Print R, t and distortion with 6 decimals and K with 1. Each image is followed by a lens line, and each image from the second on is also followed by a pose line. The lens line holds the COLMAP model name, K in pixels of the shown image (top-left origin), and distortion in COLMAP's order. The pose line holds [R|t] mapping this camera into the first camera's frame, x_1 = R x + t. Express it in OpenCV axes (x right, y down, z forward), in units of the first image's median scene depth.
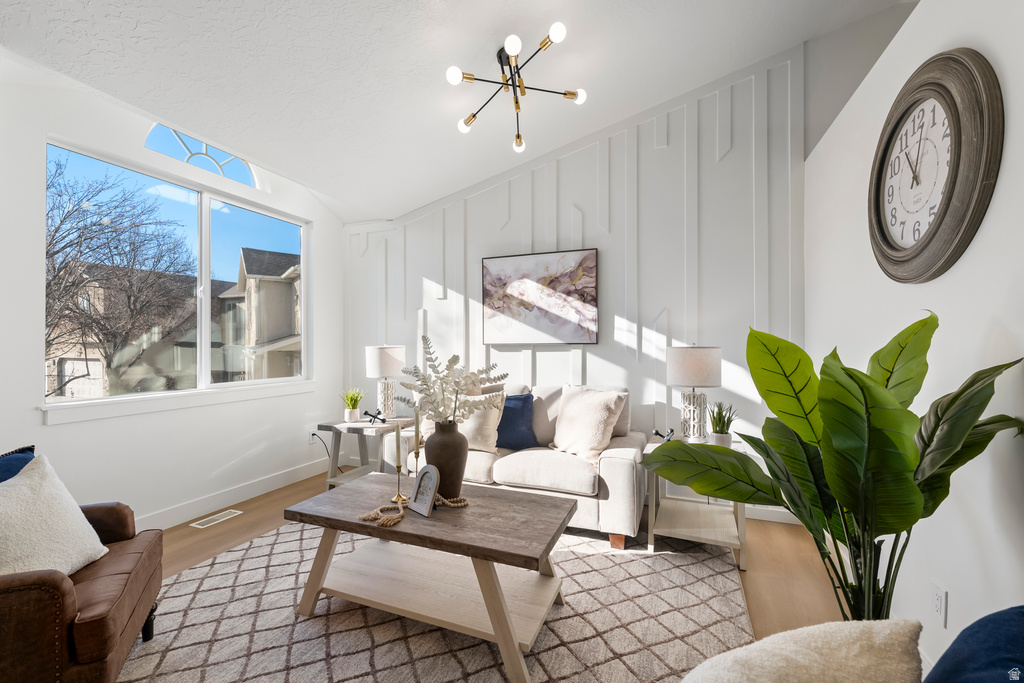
lens RADIAL K [[416.2, 0, 514.2], [0, 416.2, 345.3], [0, 0, 1]] dist [0.001110, -0.000783]
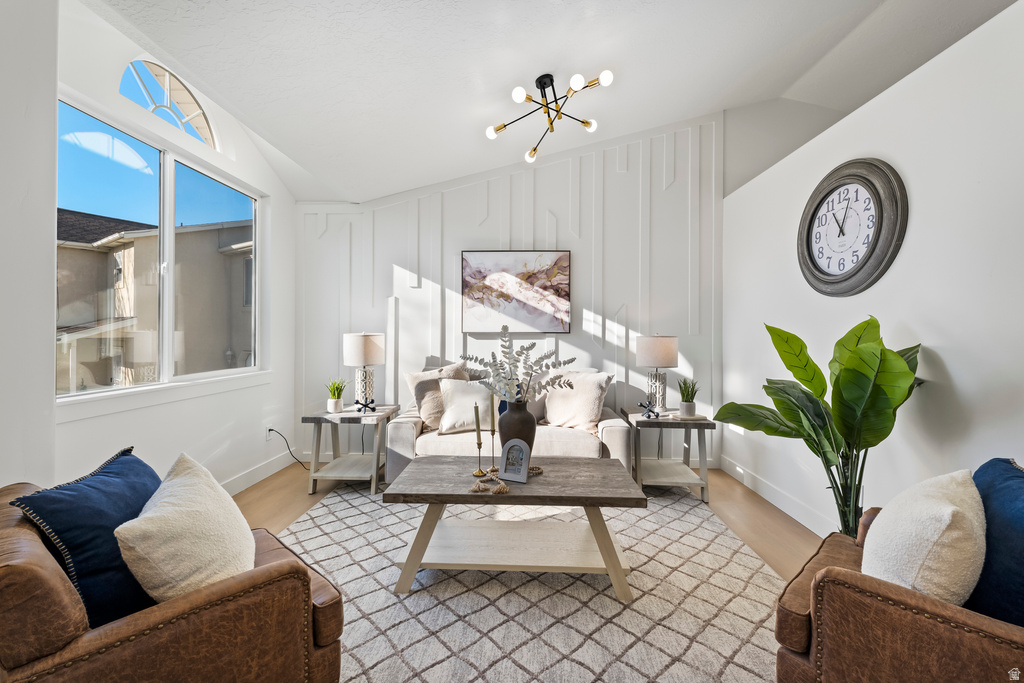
lens RADIAL K [[416.2, 0, 507.8], [0, 416.2, 334.8], [0, 0, 1]] dist [0.001110, -0.000783]
pose [[0.943737, 0.006019, 0.330643, -0.355031], [-0.007205, 0.999971, 0.002361, 0.000128], [-0.330619, -0.004610, 0.943753, -0.037732]]
